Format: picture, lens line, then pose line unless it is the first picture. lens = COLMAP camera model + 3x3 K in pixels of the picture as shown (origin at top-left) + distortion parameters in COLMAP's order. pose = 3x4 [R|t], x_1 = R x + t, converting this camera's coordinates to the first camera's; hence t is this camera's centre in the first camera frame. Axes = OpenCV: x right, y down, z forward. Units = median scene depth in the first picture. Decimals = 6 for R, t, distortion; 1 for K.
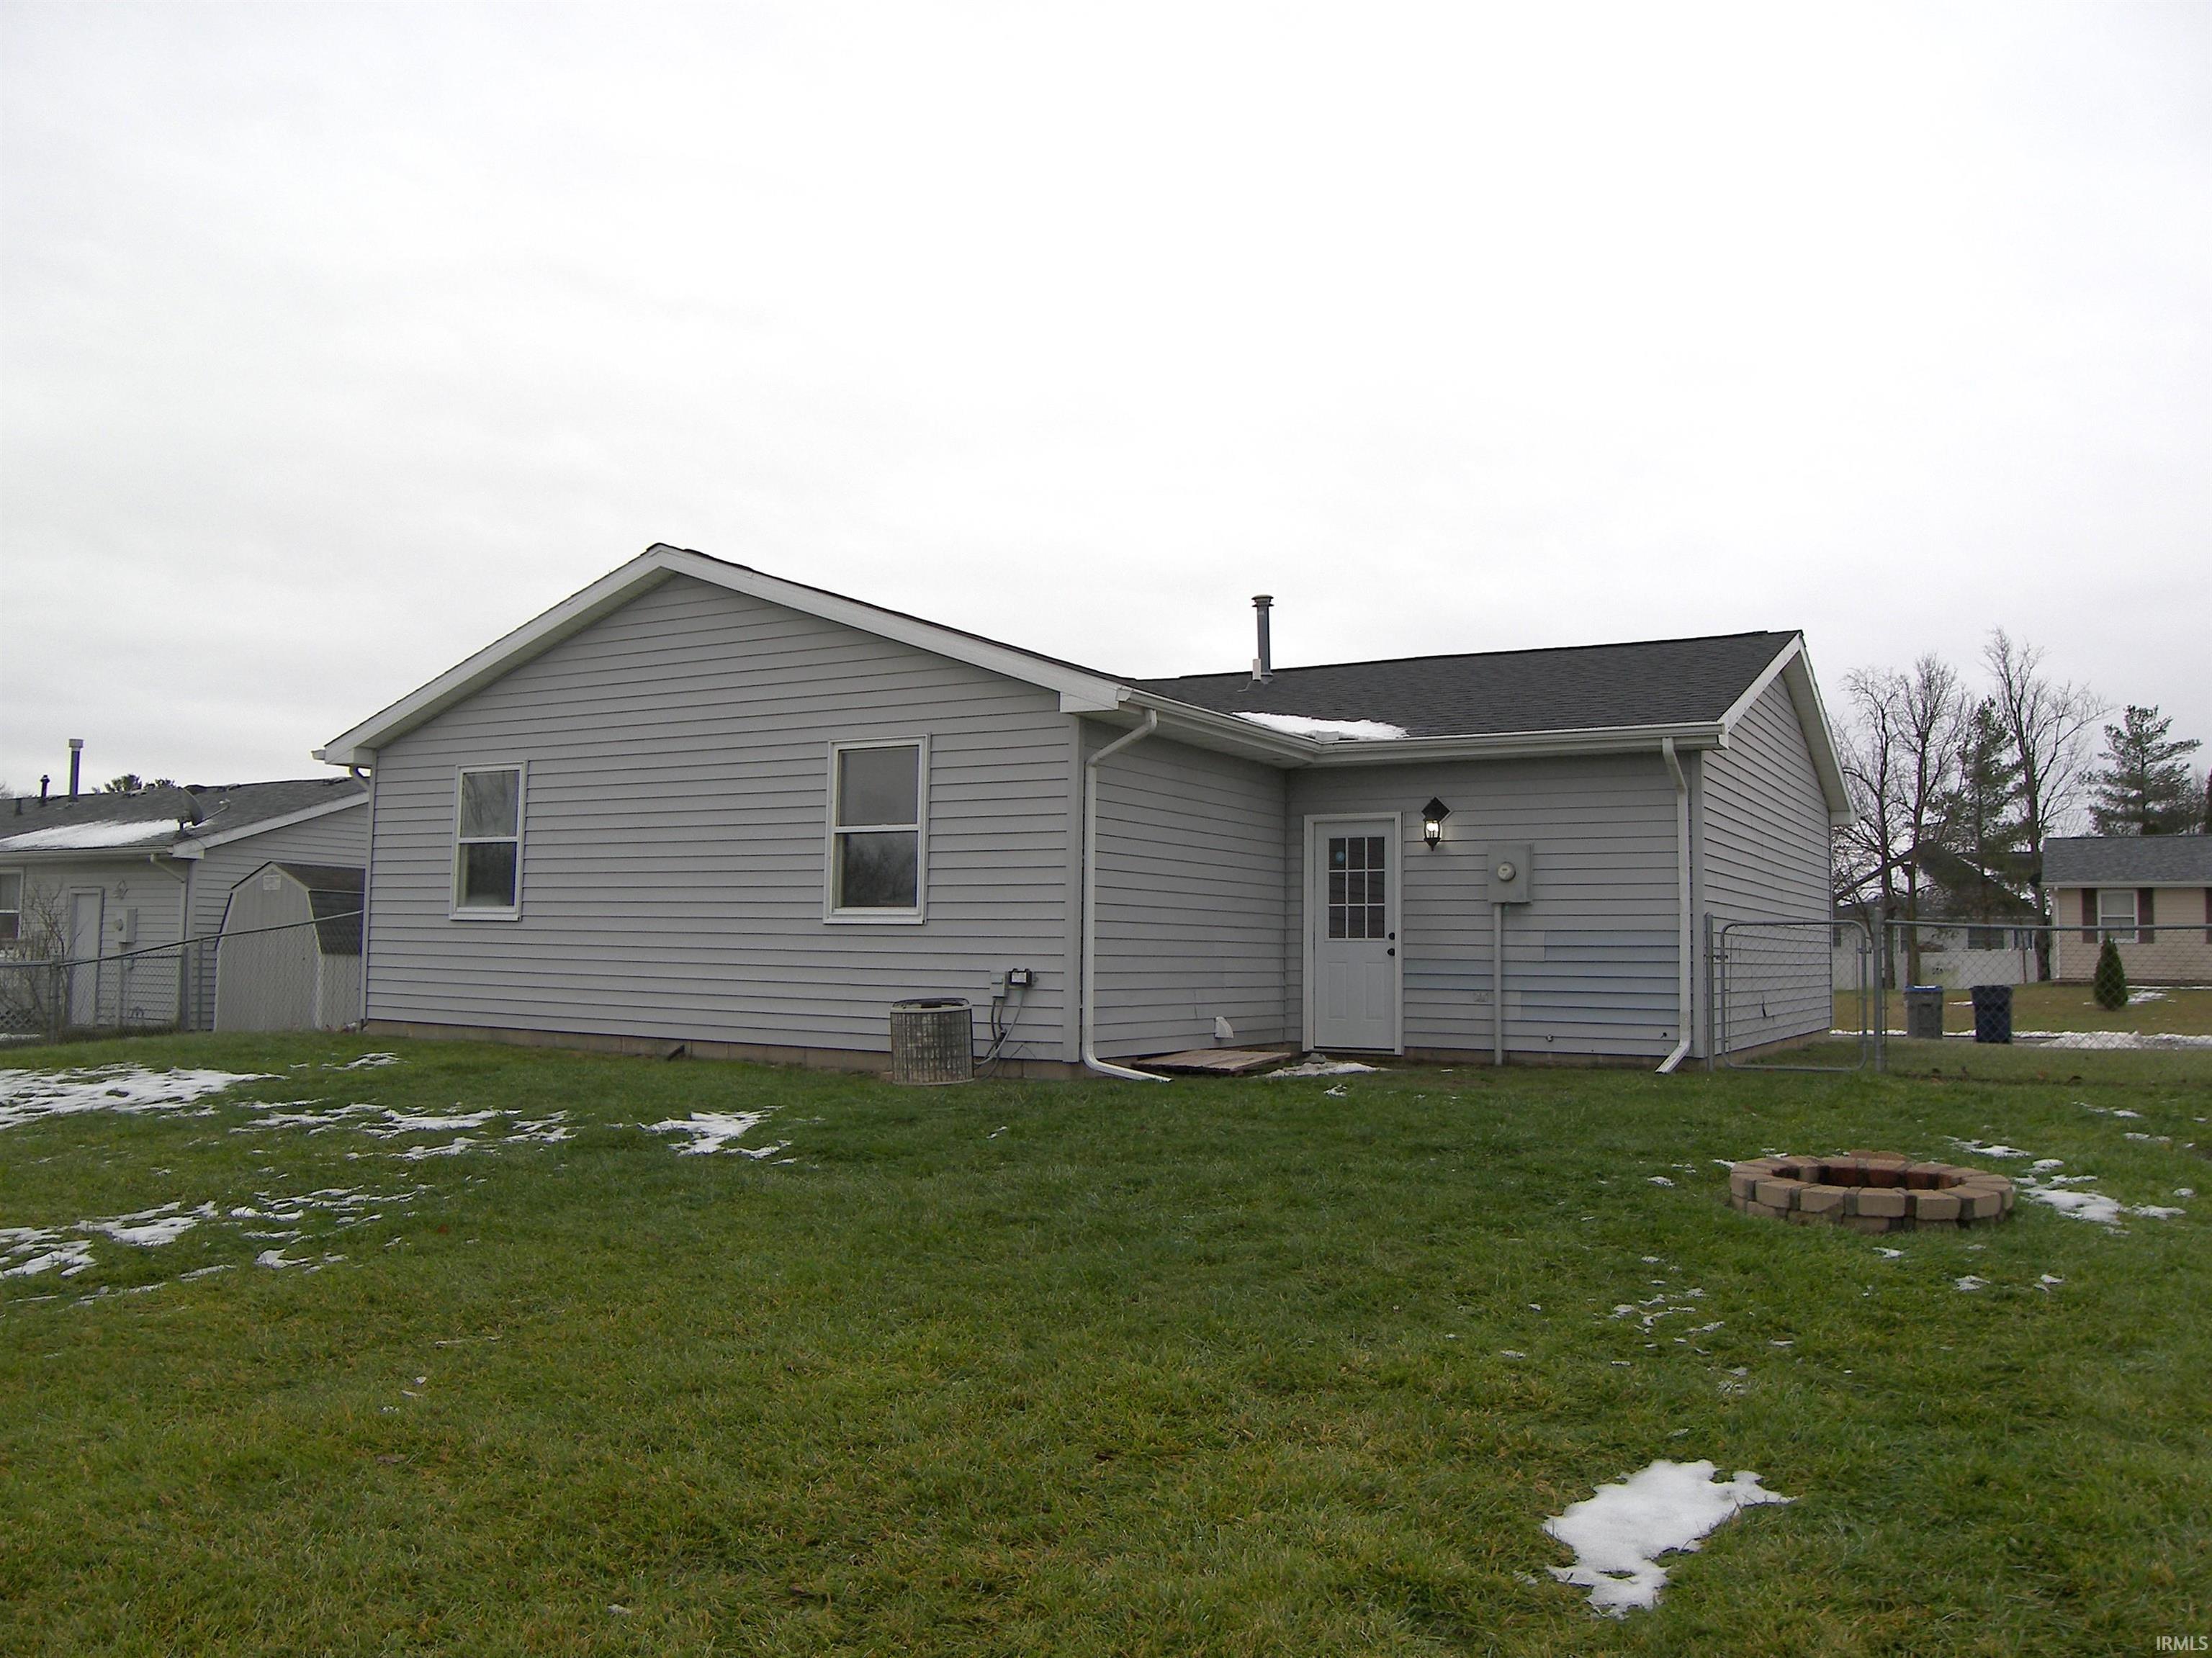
lens RADIAL K [[1650.8, 0, 1106.0], [0, 1650.8, 829.0], [0, 0, 1]] dist [-0.002427, -0.000257]
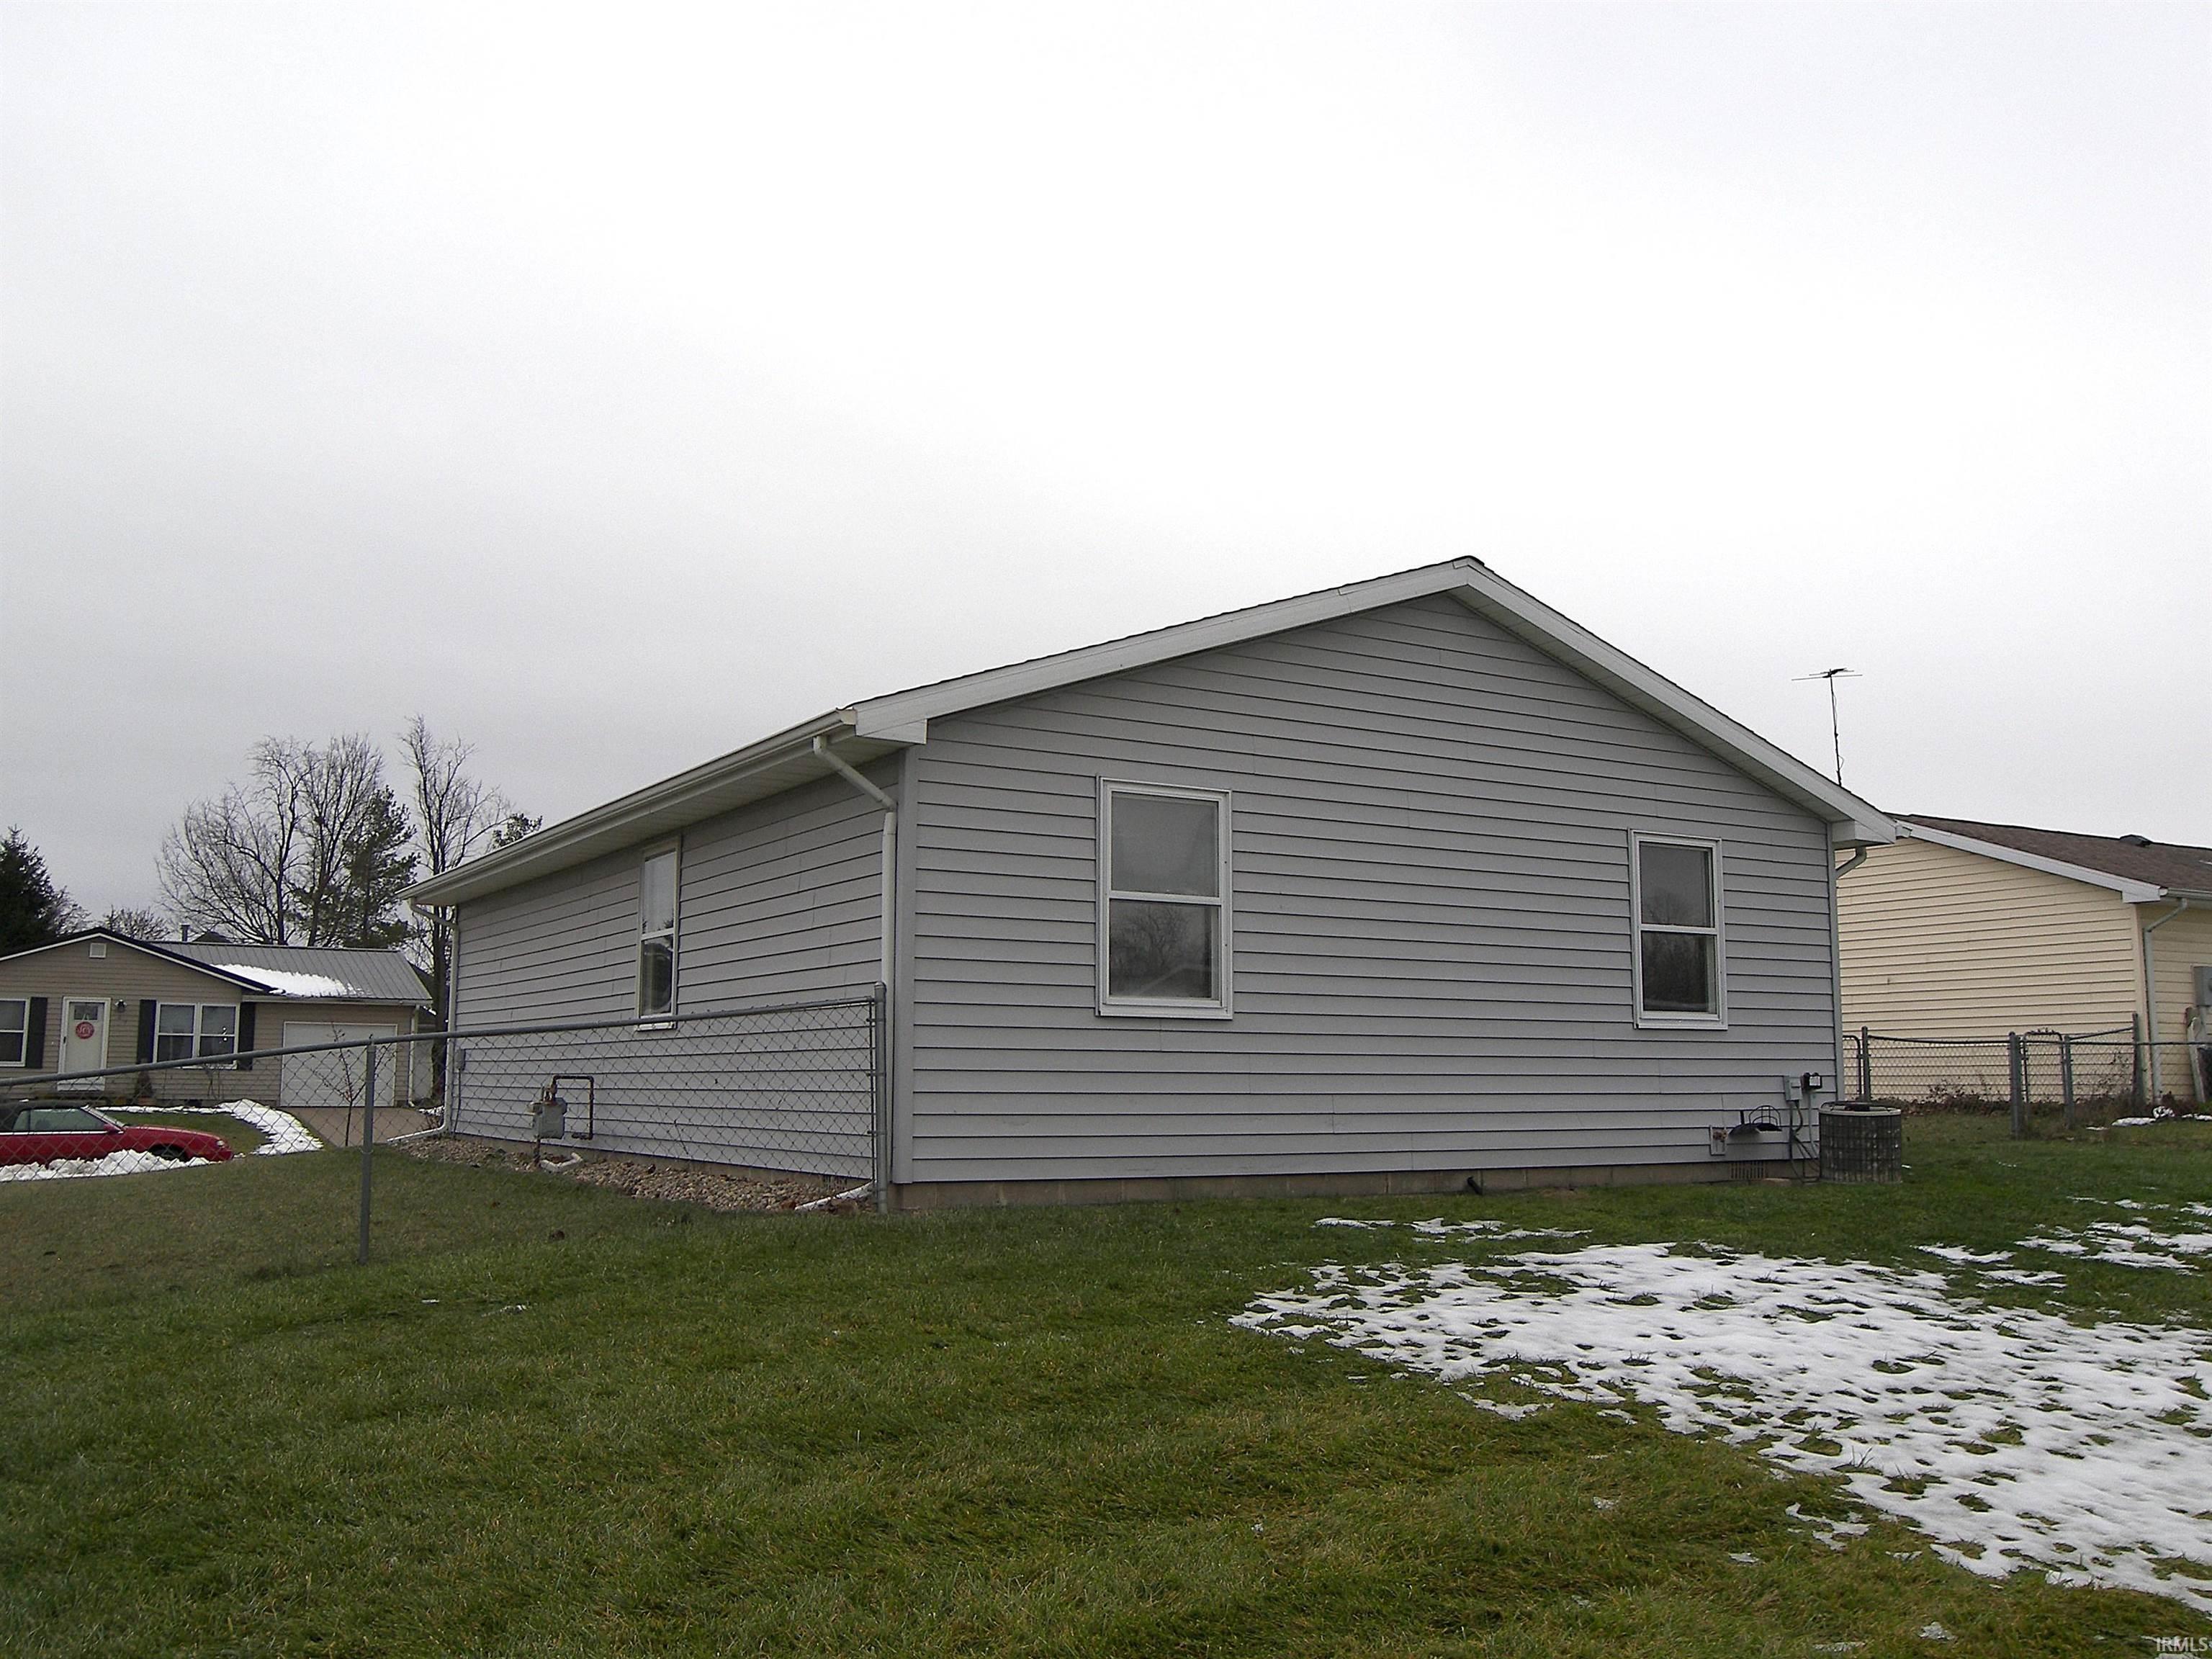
lens RADIAL K [[1880.2, 0, 1106.0], [0, 1880.2, 829.5], [0, 0, 1]] dist [-0.005976, -0.001174]
pose [[0.465751, 0.100017, 0.879245, -1.102241], [-0.058143, 0.994904, -0.082375, 0.044951], [-0.883003, -0.012755, 0.469193, 0.686061]]
